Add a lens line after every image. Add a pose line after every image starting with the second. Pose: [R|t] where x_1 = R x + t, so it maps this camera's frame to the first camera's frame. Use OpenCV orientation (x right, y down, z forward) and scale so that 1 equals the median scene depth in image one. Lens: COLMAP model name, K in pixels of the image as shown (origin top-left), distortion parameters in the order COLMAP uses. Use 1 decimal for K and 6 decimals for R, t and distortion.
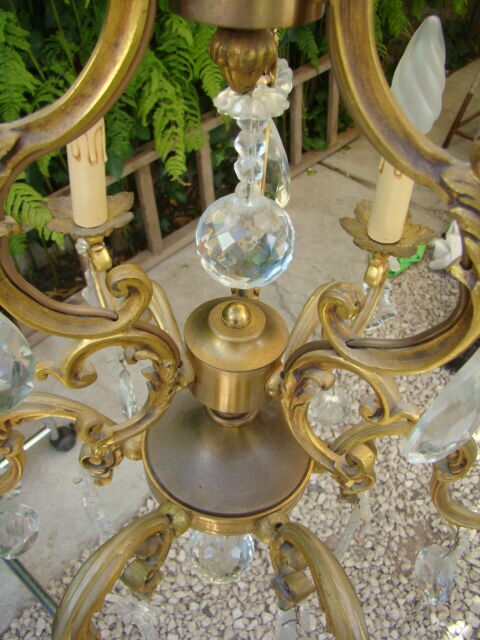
lens RADIAL K [[607.7, 0, 241.1], [0, 607.7, 316.1], [0, 0, 1]] dist [-0.131313, 0.000000]
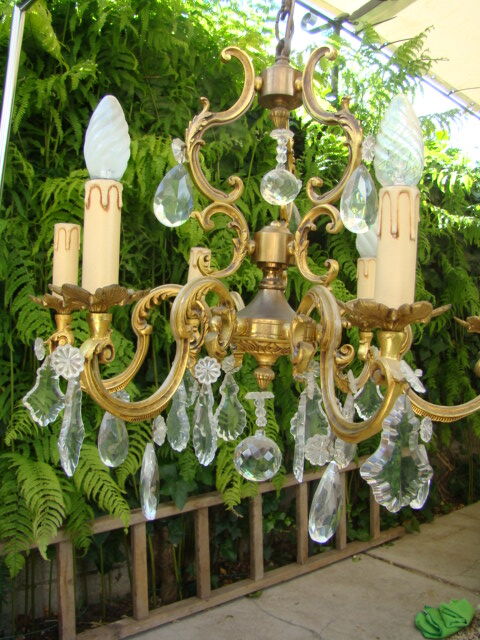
lens RADIAL K [[607.7, 0, 221.6], [0, 607.7, 321.6], [0, 0, 1]] dist [-0.131313, 0.000000]
pose [[0.991078, 0.018534, -0.131990, 0.014434], [-0.107717, 0.694600, -0.711286, 0.275229], [0.078497, 0.719157, 0.690399, -0.034306]]
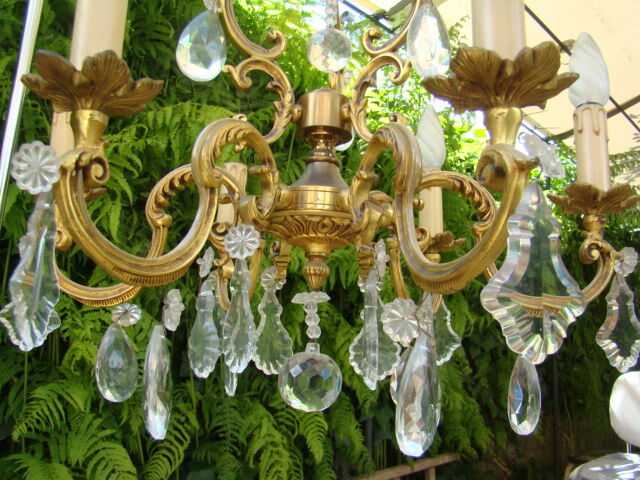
lens RADIAL K [[607.7, 0, 320.0], [0, 607.7, 235.0], [0, 0, 1]] dist [-0.131313, 0.000000]
pose [[0.999172, -0.014400, -0.038044, 0.007070], [-0.023533, 0.558207, -0.829368, 0.264375], [0.033179, 0.829577, 0.557406, 0.047697]]
